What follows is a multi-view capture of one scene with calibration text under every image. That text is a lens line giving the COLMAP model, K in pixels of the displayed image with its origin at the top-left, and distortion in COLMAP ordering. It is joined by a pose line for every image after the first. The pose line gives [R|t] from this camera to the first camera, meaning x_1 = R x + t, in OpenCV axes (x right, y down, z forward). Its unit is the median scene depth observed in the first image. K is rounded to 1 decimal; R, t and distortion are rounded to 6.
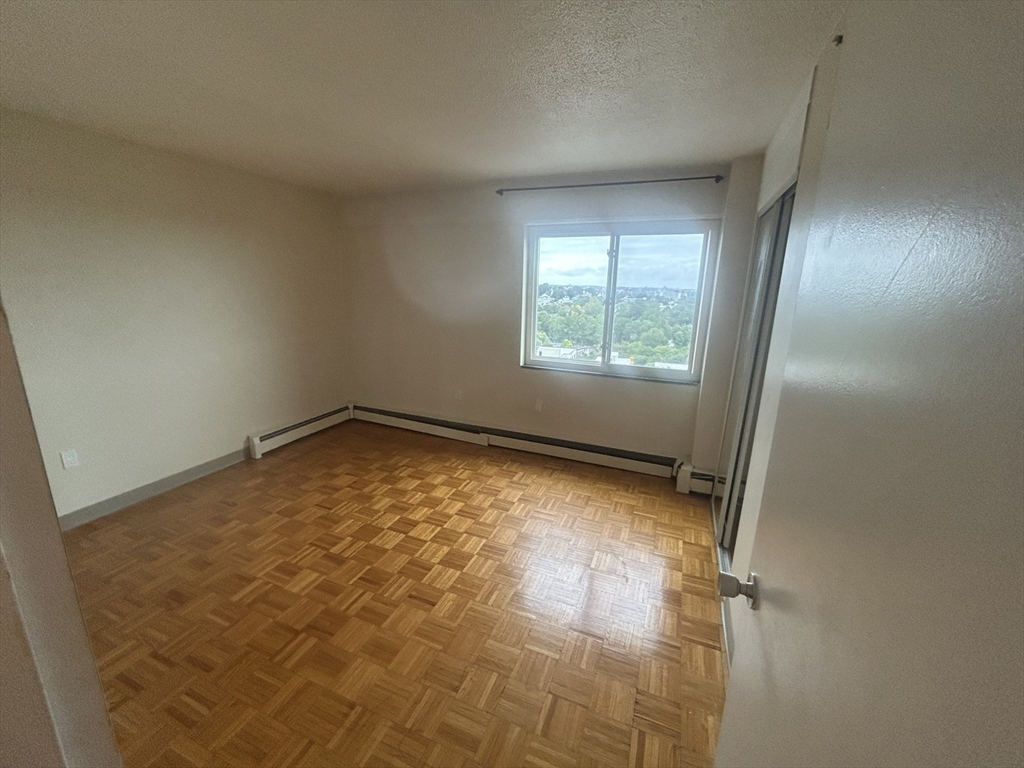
lens RADIAL K [[415.0, 0, 514.0], [0, 415.0, 386.7], [0, 0, 1]] dist [-0.008494, 0.004099]
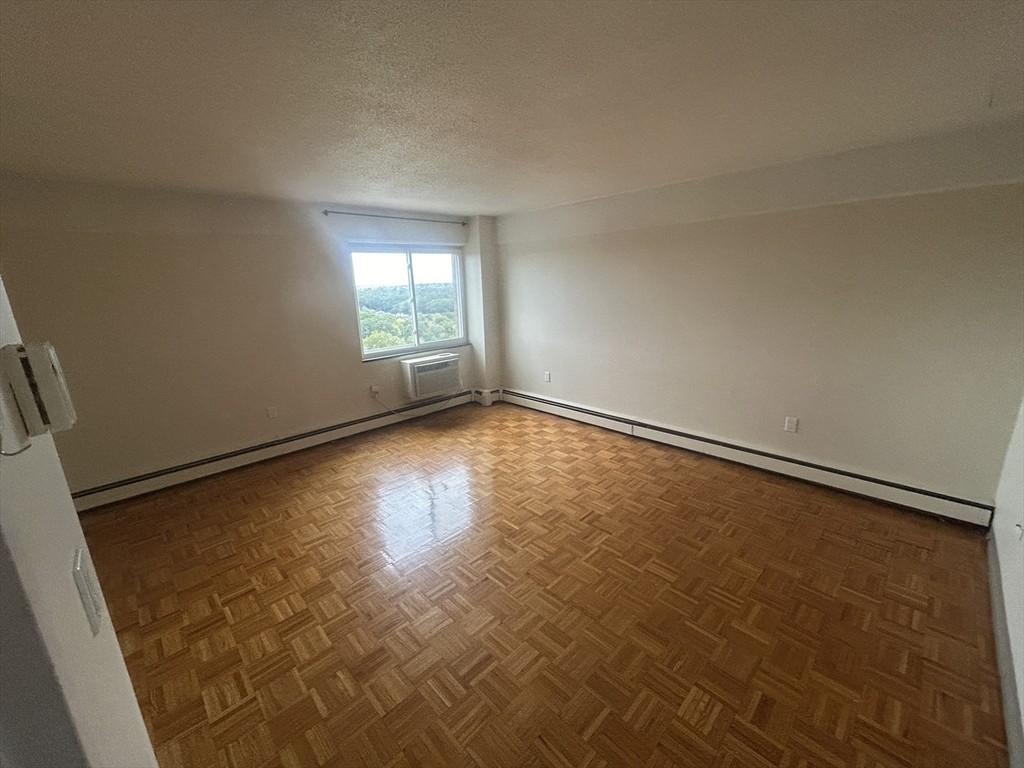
lens RADIAL K [[415.0, 0, 513.1], [0, 415.0, 384.1], [0, 0, 1]] dist [-0.008494, 0.004099]
pose [[0.399076, -0.259799, 0.879342, -1.249095], [0.259914, 0.951736, 0.163230, -0.096777], [-0.879308, 0.163412, 0.447341, 0.151821]]
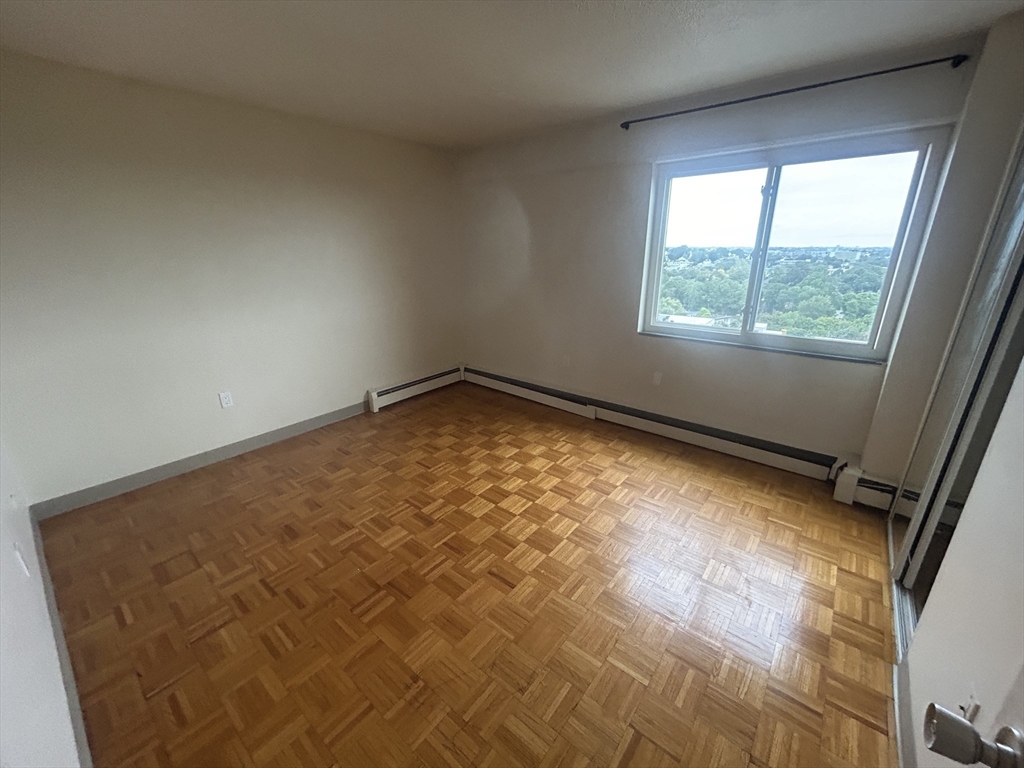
lens RADIAL K [[415.0, 0, 510.1], [0, 415.0, 384.8], [0, 0, 1]] dist [-0.008494, 0.004099]
pose [[0.953381, 0.065911, -0.294482, 0.033248], [-0.044299, 0.995852, 0.079476, 0.003622], [0.298499, -0.062726, 0.952346, 0.114295]]
